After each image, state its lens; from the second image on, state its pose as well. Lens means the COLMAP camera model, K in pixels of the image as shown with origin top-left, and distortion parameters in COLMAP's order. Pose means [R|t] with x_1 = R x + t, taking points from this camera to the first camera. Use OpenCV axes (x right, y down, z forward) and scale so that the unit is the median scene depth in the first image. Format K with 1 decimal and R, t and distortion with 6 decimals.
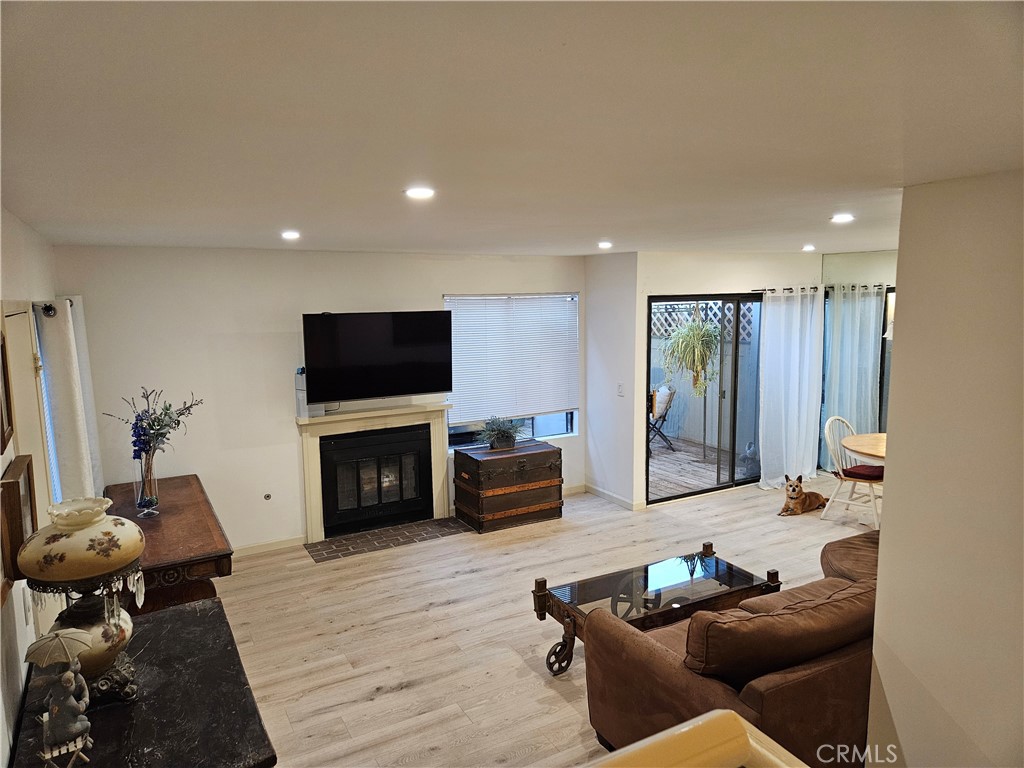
lens RADIAL K [[693.6, 0, 512.0], [0, 693.6, 384.0], [0, 0, 1]] dist [0.054975, -0.000762]
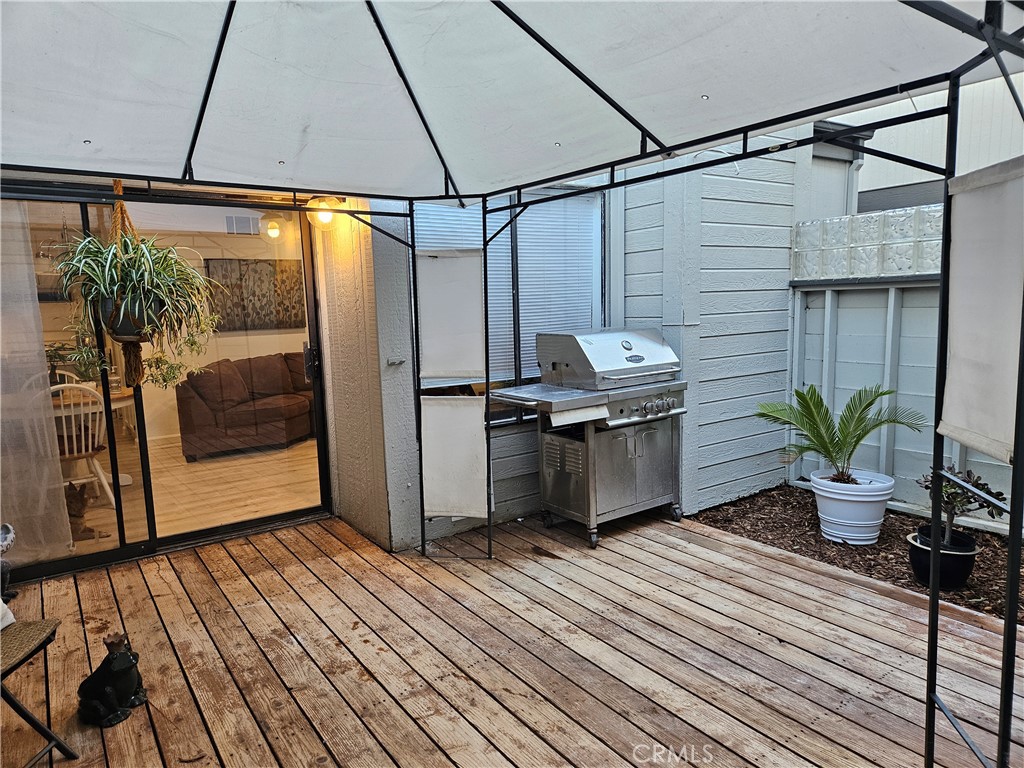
lens RADIAL K [[693.6, 0, 512.0], [0, 693.6, 384.0], [0, 0, 1]] dist [0.054975, -0.000762]
pose [[-0.995624, 0.049360, -0.079351, 0.070383], [0.027069, 0.965050, 0.260663, -0.157836], [0.089444, 0.257374, -0.962163, 2.090913]]
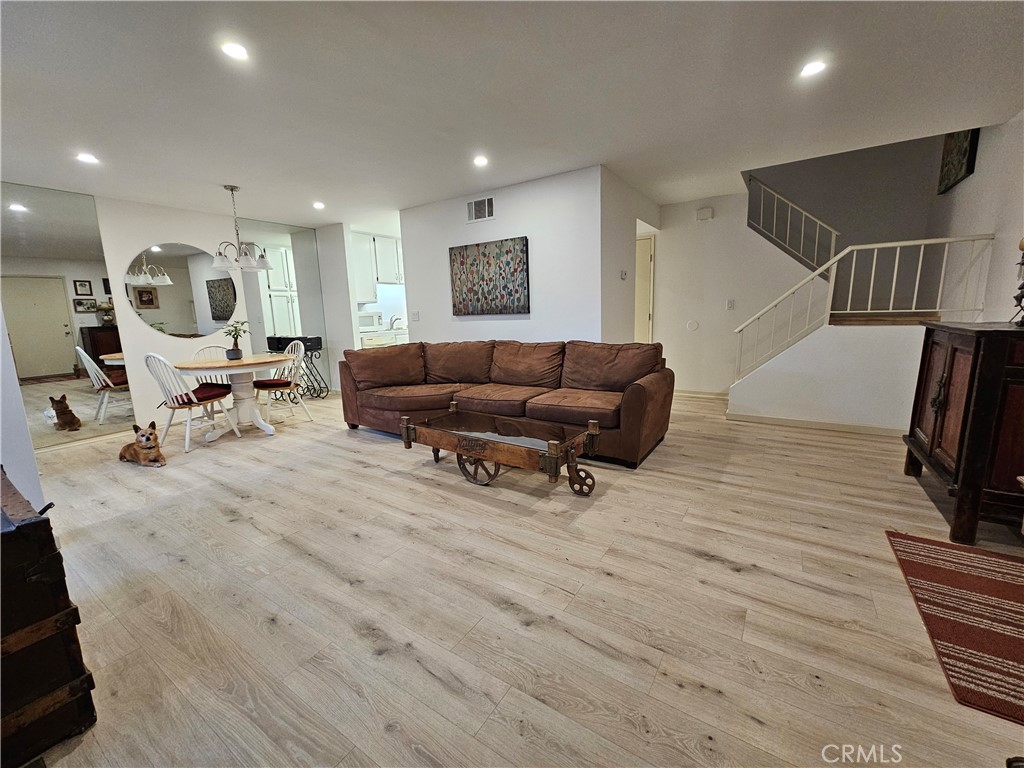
lens RADIAL K [[424.1, 0, 512.0], [0, 424.1, 384.0], [0, 0, 1]] dist [0.002485, 0.000477]
pose [[-0.459211, -0.122904, 0.879784, -0.341291], [0.162096, 0.962162, 0.219019, 0.050146], [-0.873413, 0.243186, -0.421913, 0.985704]]
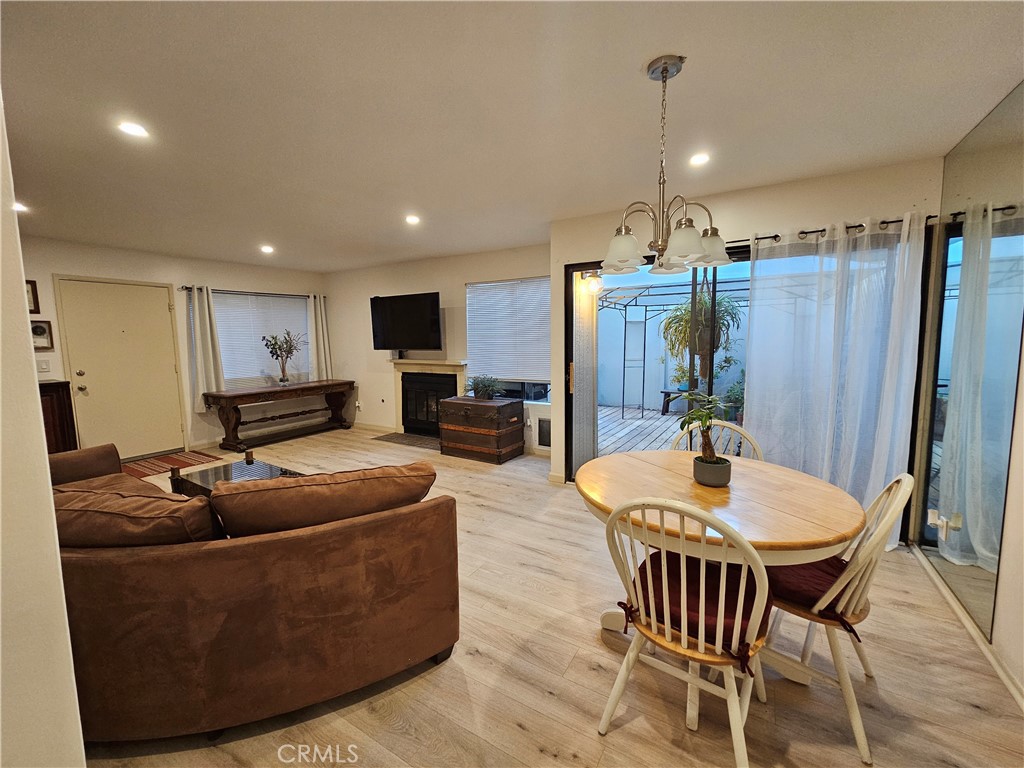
lens RADIAL K [[424.1, 0, 512.0], [0, 424.1, 384.0], [0, 0, 1]] dist [0.002485, 0.000477]
pose [[0.488632, 0.104601, -0.866197, 0.830603], [-0.120164, 0.991395, 0.051934, 0.020283], [0.864176, 0.078709, 0.496996, 0.786414]]
